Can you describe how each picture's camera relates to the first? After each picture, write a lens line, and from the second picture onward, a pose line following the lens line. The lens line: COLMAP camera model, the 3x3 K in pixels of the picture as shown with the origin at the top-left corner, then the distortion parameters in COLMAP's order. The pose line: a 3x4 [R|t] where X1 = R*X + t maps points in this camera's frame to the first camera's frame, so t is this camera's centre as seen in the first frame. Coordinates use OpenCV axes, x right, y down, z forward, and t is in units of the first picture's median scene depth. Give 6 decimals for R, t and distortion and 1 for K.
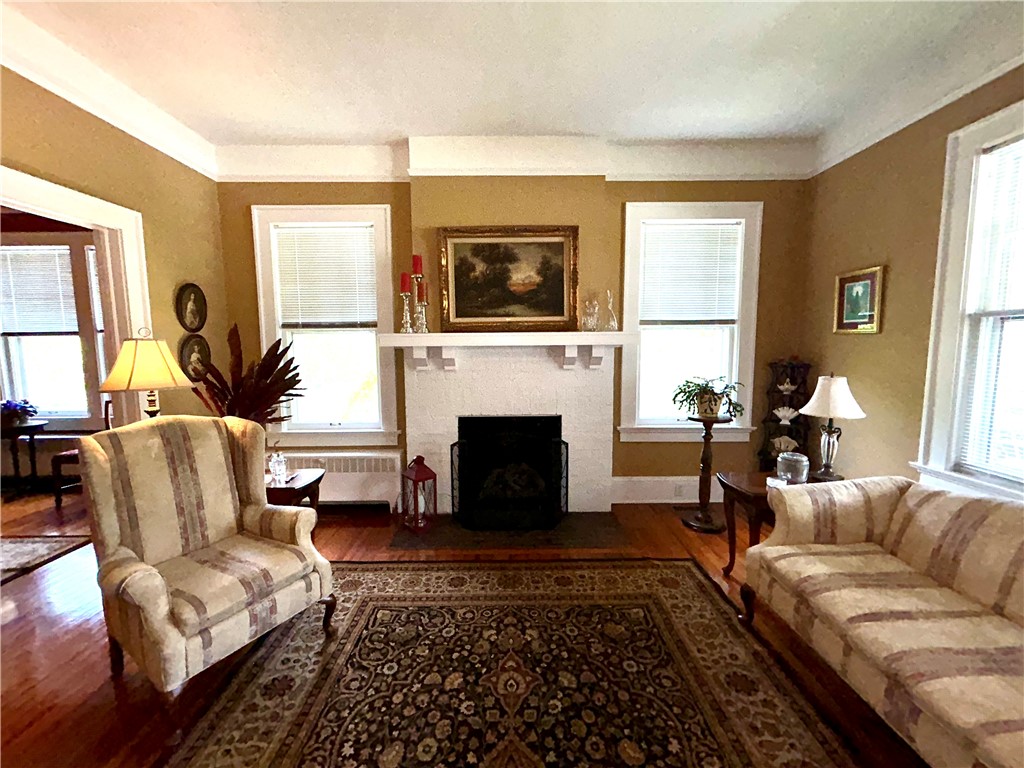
lens RADIAL K [[412.3, 0, 511.2], [0, 412.3, 381.9], [0, 0, 1]] dist [-0.006494, 0.001082]
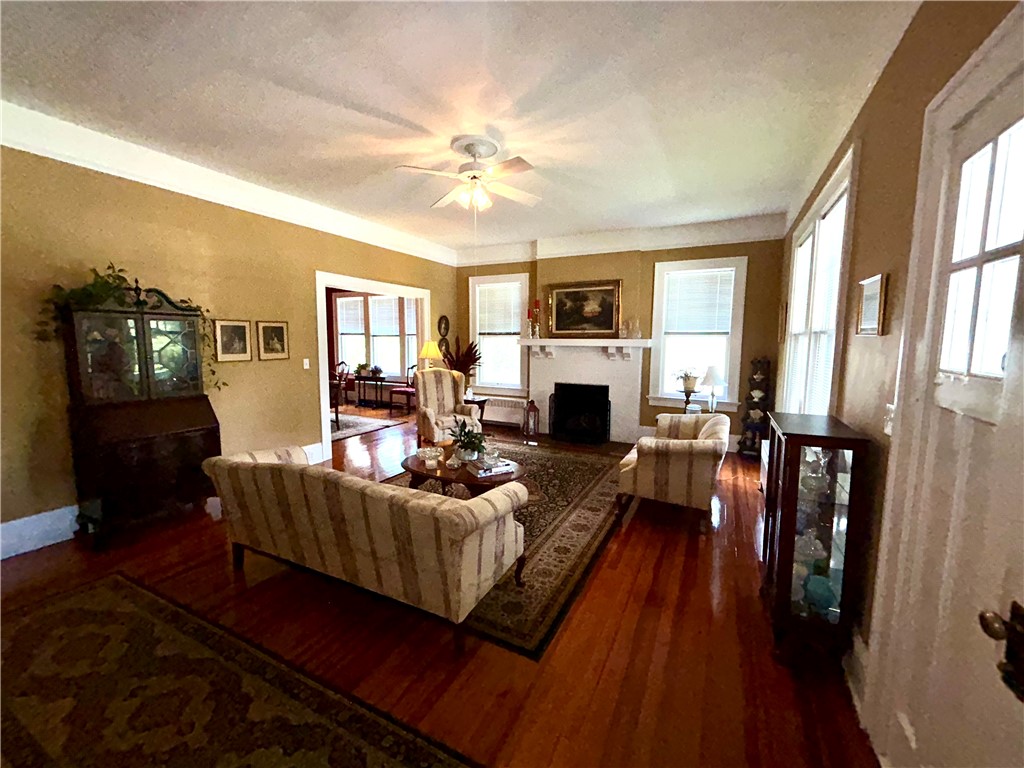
lens RADIAL K [[412.3, 0, 515.3], [0, 412.3, 383.7], [0, 0, 1]] dist [-0.006494, 0.001082]
pose [[0.889927, 0.061862, -0.451889, 0.584430], [-0.057982, 0.998065, 0.022446, 0.058574], [0.452403, 0.006226, 0.891792, -0.796780]]
